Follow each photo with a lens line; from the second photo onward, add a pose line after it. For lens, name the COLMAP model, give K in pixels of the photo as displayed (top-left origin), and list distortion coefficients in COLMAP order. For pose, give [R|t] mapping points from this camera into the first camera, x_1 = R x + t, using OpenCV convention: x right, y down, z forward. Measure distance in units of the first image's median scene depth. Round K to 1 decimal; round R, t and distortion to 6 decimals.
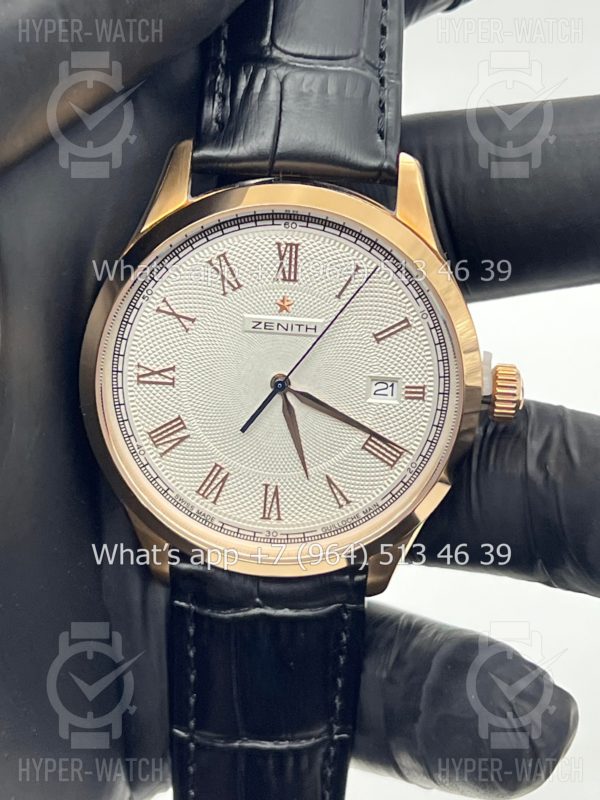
lens RADIAL K [[1840.8, 0, 300.5], [0, 1840.8, 404.2], [0, 0, 1]] dist [0.181487, 0.000000]
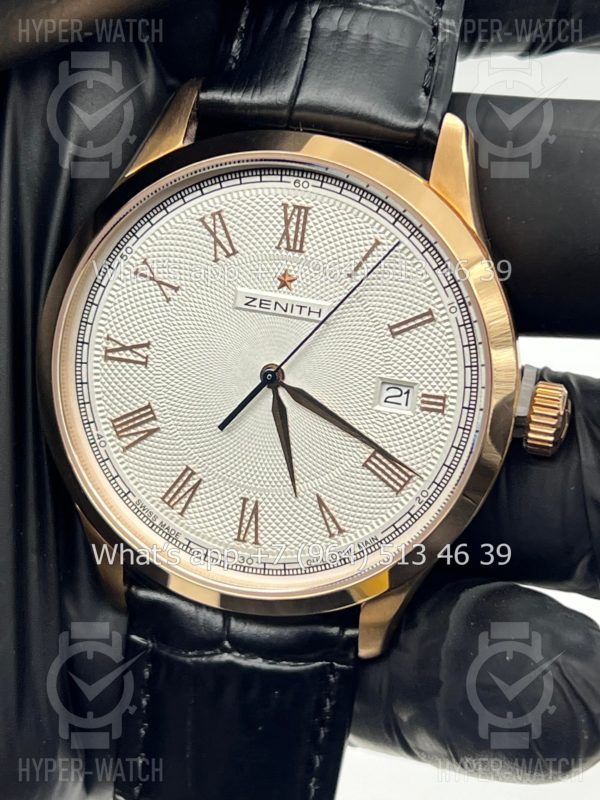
lens RADIAL K [[1840.8, 0, 302.4], [0, 1840.8, 402.1], [0, 0, 1]] dist [0.181487, 0.000000]
pose [[0.986137, 0.102567, -0.130435, 0.111193], [-0.115369, 0.988799, -0.094692, 0.076903], [0.119262, 0.108427, 0.986925, 0.188802]]
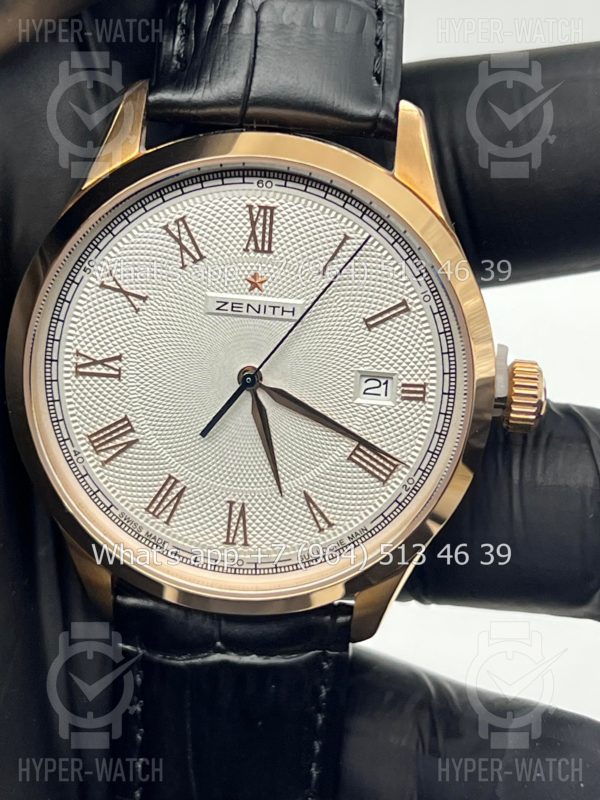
lens RADIAL K [[1840.8, 0, 297.7], [0, 1840.8, 396.2], [0, 0, 1]] dist [0.181487, 0.000000]
pose [[0.999830, 0.017779, -0.004954, 0.014681], [-0.017950, 0.999156, -0.036950, 0.026742], [0.004293, 0.037033, 0.999305, 0.180384]]
